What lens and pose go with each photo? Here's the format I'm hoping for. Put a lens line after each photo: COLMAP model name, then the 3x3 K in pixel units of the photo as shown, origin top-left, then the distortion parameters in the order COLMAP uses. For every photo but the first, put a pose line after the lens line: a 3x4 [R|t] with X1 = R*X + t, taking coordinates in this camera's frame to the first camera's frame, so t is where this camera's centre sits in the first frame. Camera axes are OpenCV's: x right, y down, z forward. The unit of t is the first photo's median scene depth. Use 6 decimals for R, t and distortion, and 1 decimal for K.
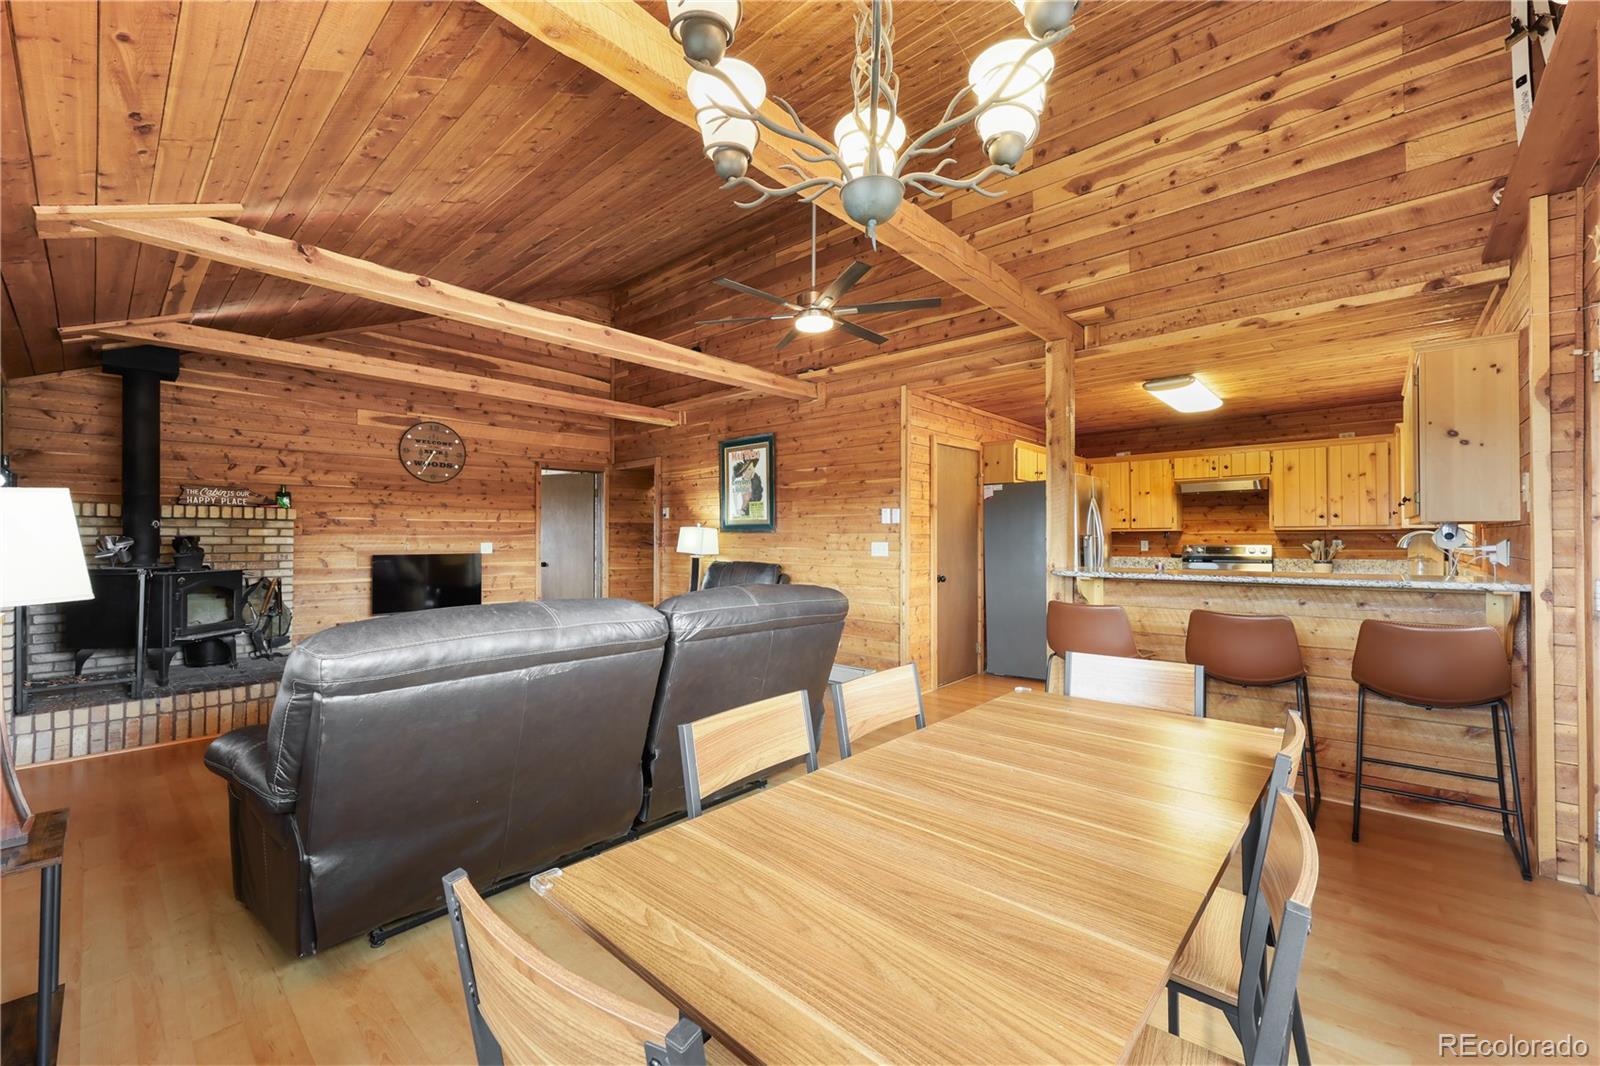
lens RADIAL K [[644.1, 0, 798.5], [0, 644.1, 529.4], [0, 0, 1]] dist [-0.002590, 0.000764]
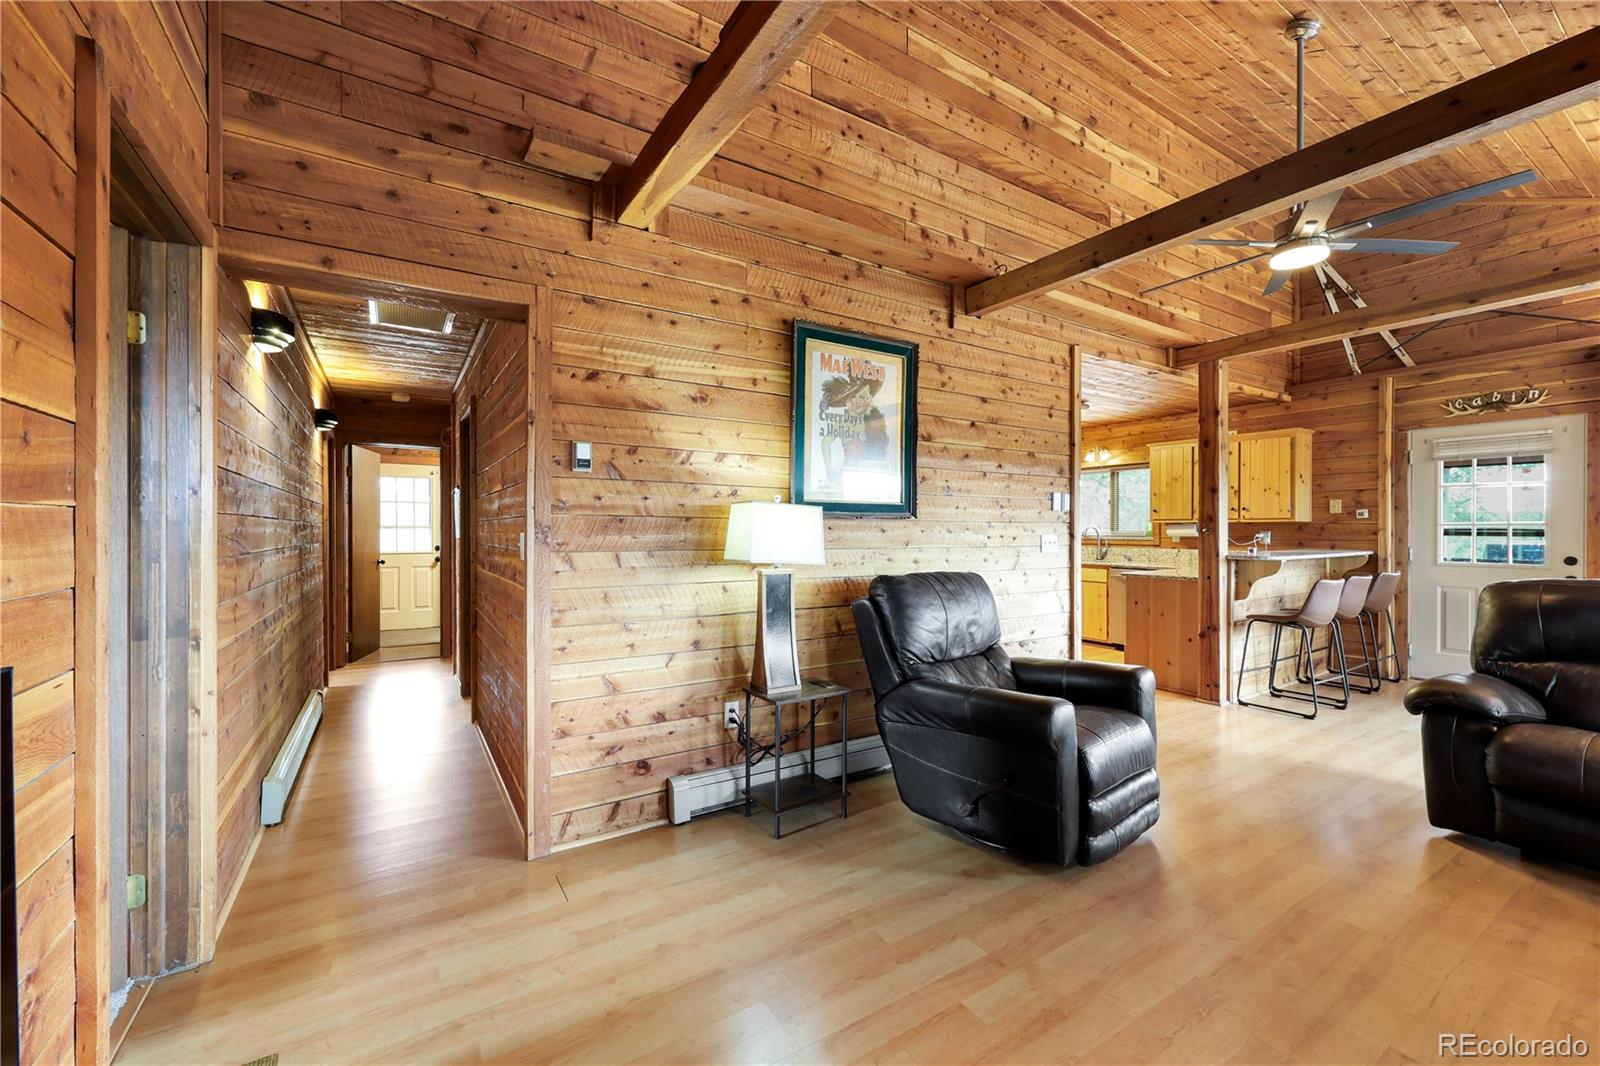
lens RADIAL K [[644.1, 0, 803.1], [0, 644.1, 533.4], [0, 0, 1]] dist [-0.002590, 0.000764]
pose [[0.266939, -0.001014, 0.963713, -0.696210], [-0.011329, 0.999927, 0.004191, 0.018451], [-0.963647, -0.012037, 0.266908, 1.063254]]
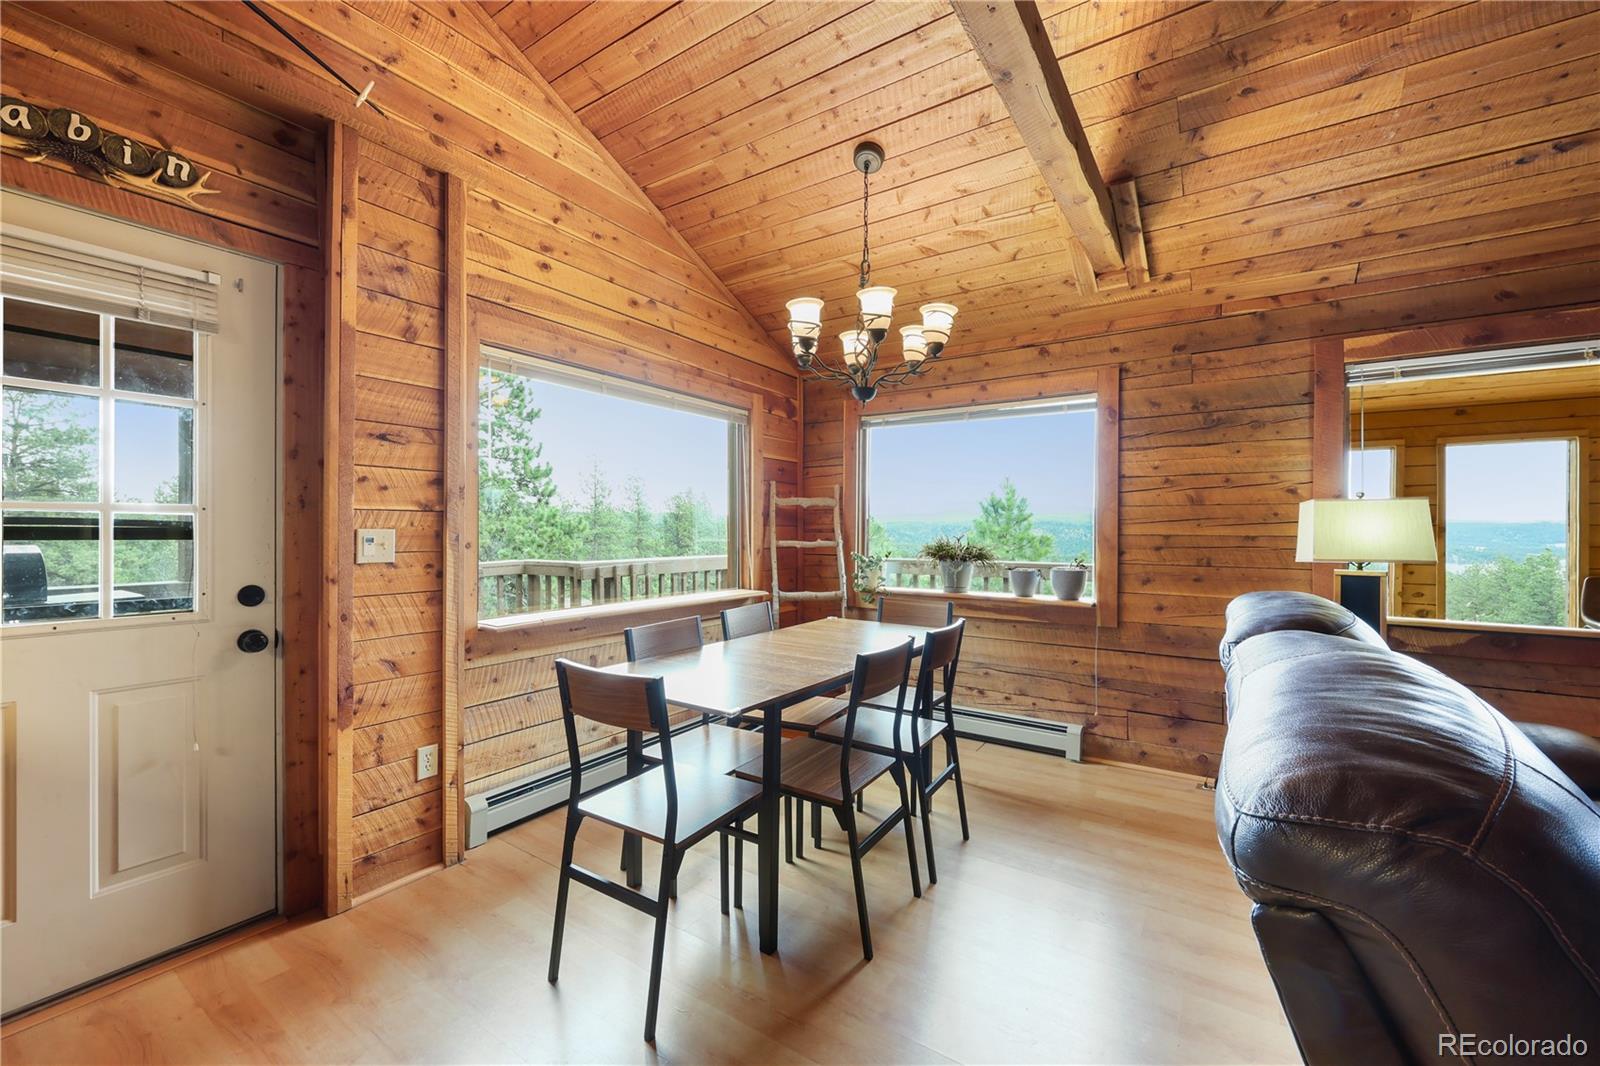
lens RADIAL K [[644.1, 0, 784.3], [0, 644.1, 531.3], [0, 0, 1]] dist [-0.002590, 0.000764]
pose [[-0.992290, -0.002960, -0.123898, 0.141000], [-0.002042, 0.999969, -0.007542, 0.012400], [0.123917, -0.007231, -0.992266, 0.711212]]
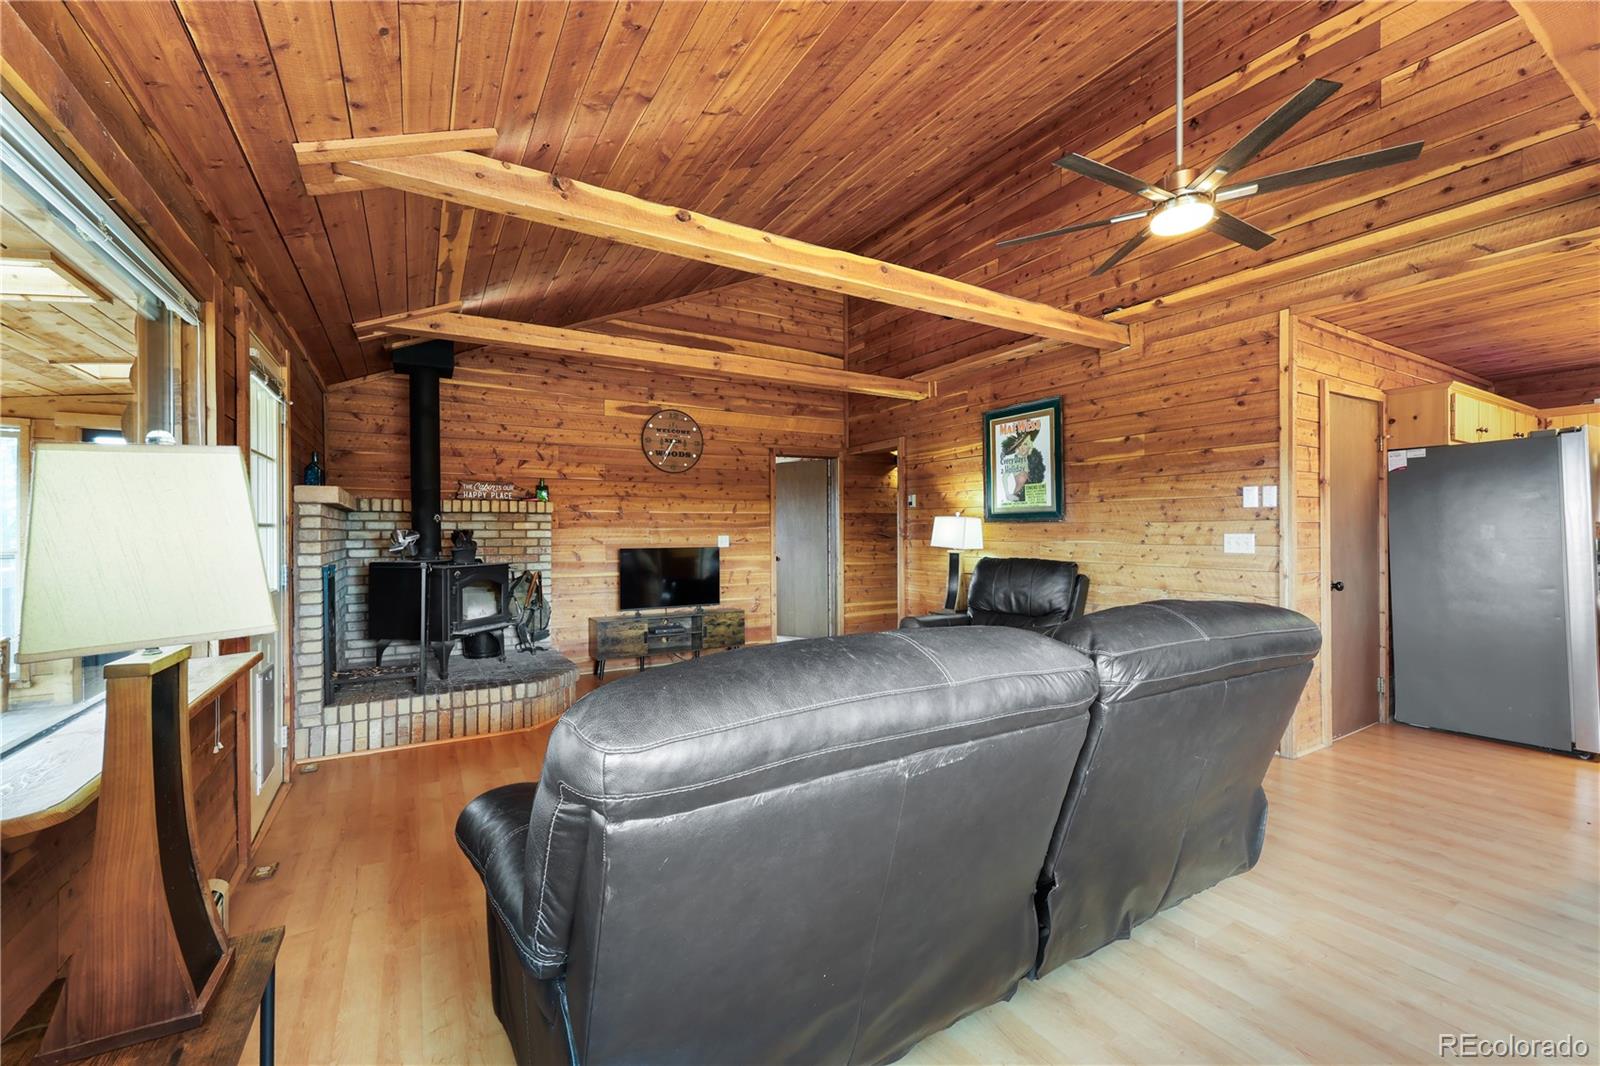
lens RADIAL K [[644.1, 0, 795.7], [0, 644.1, 528.3], [0, 0, 1]] dist [-0.002590, 0.000764]
pose [[0.955116, -0.005549, -0.296179, -0.132212], [0.008640, 0.999921, 0.009131, 0.002946], [0.296105, -0.011280, 0.955089, 0.164830]]
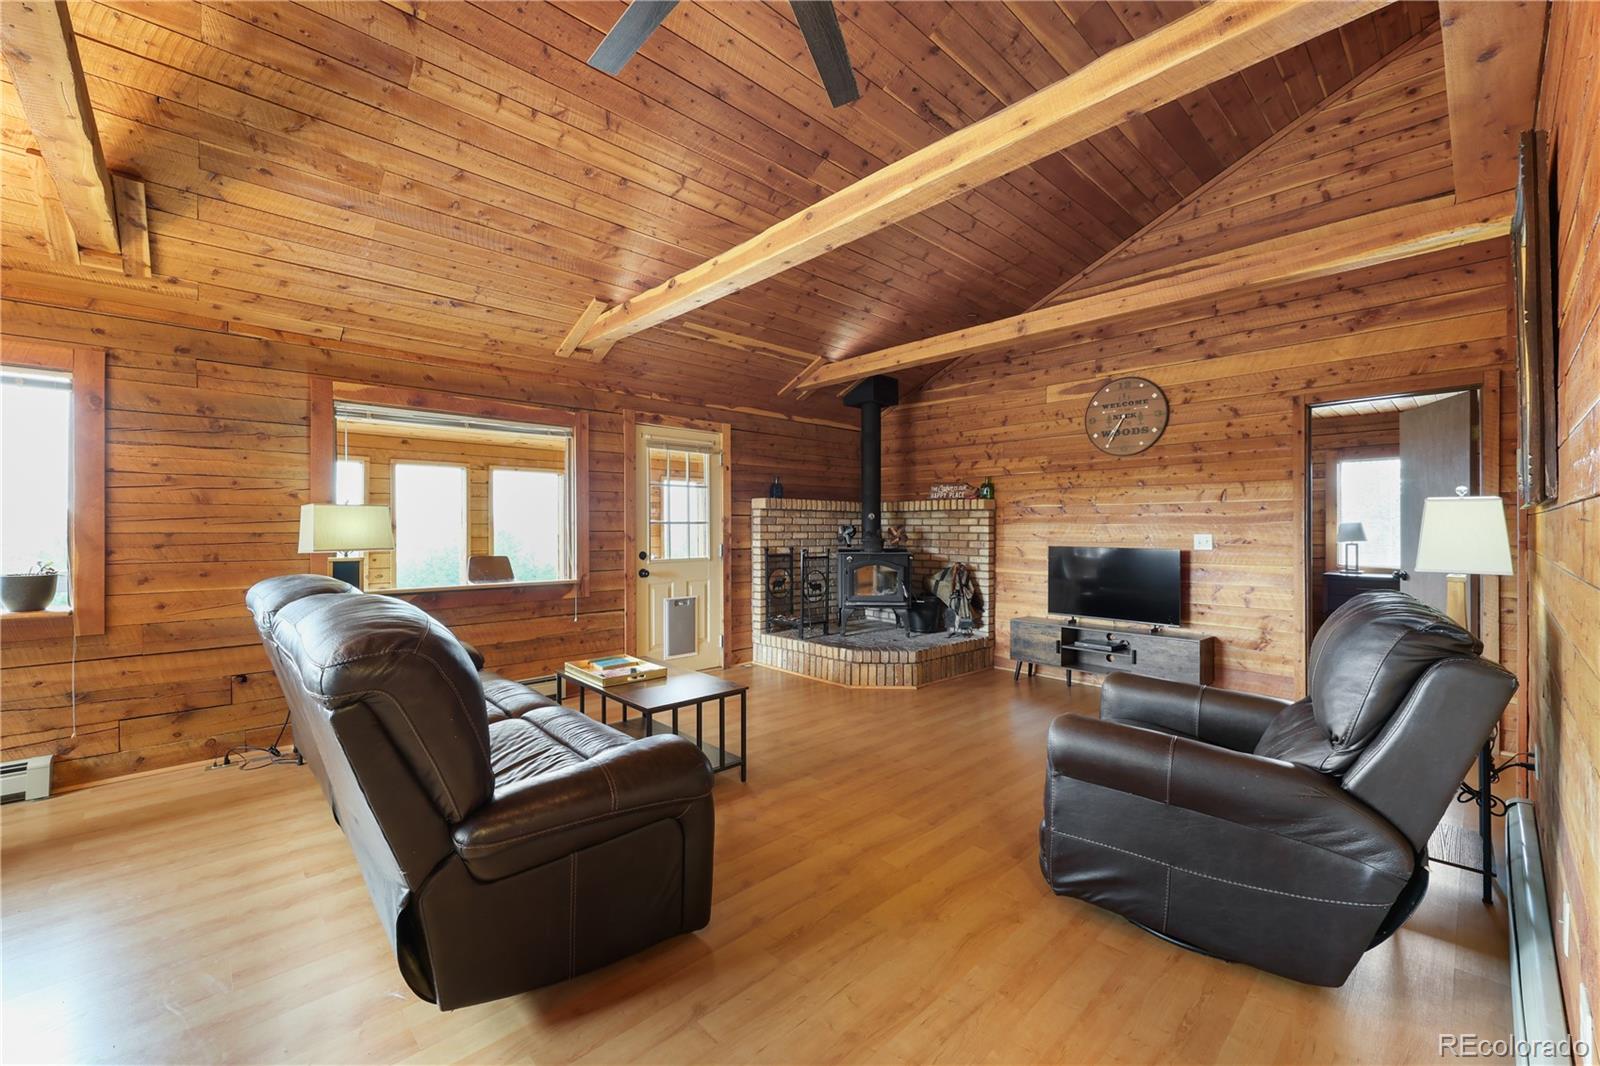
lens RADIAL K [[644.1, 0, 807.6], [0, 644.1, 527.7], [0, 0, 1]] dist [-0.002590, 0.000764]
pose [[-0.074880, -0.000520, -0.997192, 0.282953], [0.010960, 0.999939, -0.001345, 0.013310], [0.997132, -0.011030, -0.074869, 0.812124]]
